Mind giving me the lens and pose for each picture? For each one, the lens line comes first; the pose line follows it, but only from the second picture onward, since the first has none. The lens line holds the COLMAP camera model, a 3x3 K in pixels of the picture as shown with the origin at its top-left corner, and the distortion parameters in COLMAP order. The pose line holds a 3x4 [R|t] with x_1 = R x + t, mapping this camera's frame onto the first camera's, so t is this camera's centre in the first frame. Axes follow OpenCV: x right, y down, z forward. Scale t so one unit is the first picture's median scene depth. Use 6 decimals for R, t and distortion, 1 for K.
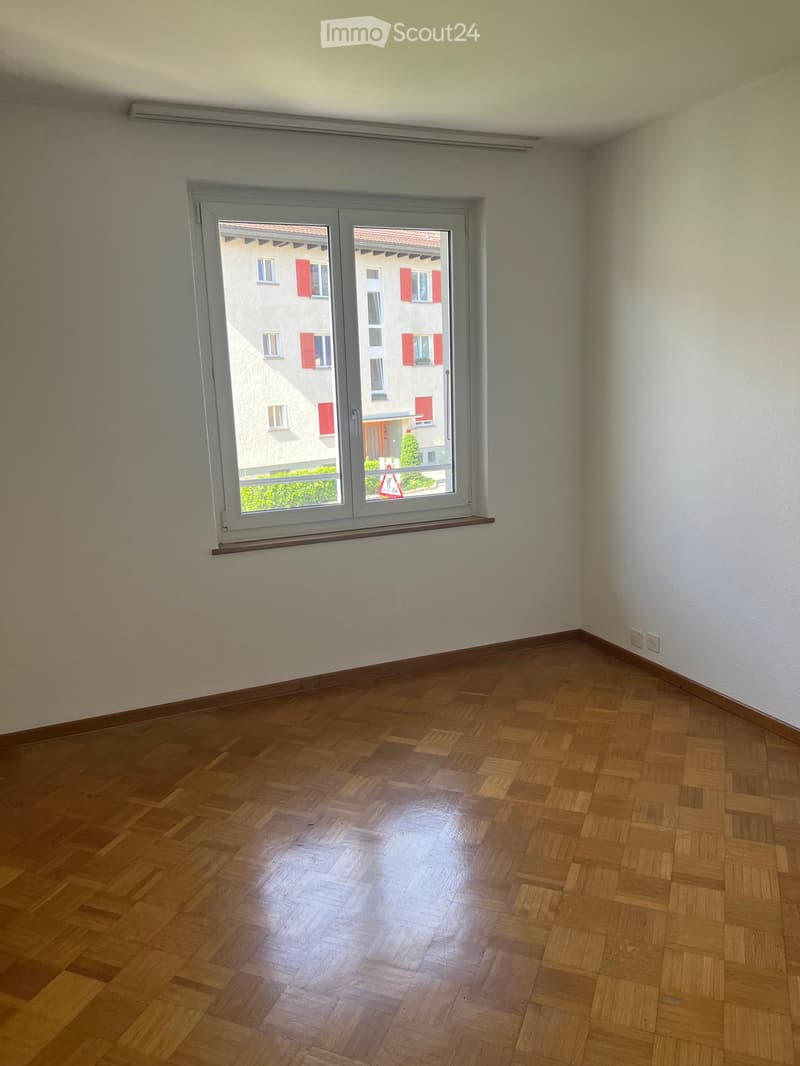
lens RADIAL K [[818.8, 0, 397.0], [0, 818.8, 540.3], [0, 0, 1]] dist [0.026660, -0.002560]
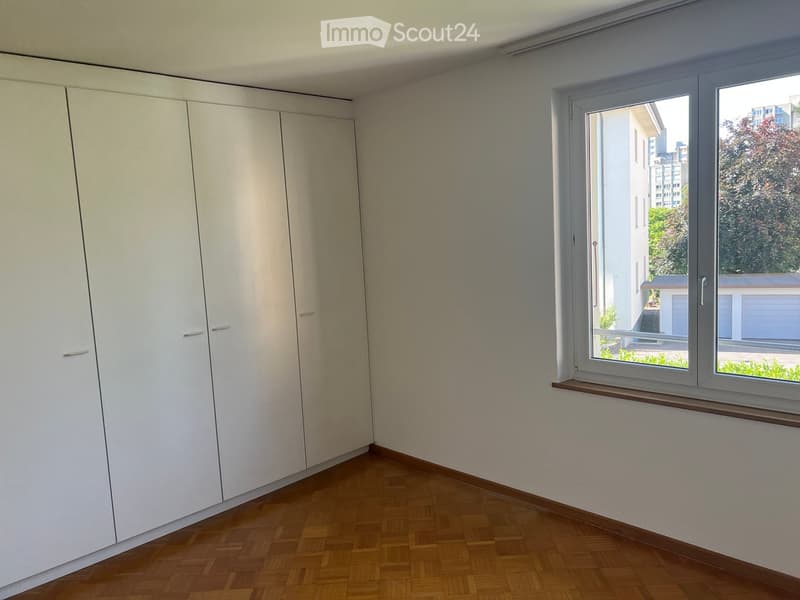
lens RADIAL K [[614.5, 0, 395.1], [0, 614.5, 297.9], [0, 0, 1]] dist [0.026660, -0.002560]
pose [[0.366662, 0.119420, -0.922658, 0.645227], [-0.143210, 0.987153, 0.070856, -0.178722], [0.919266, 0.106153, 0.379053, 0.522734]]
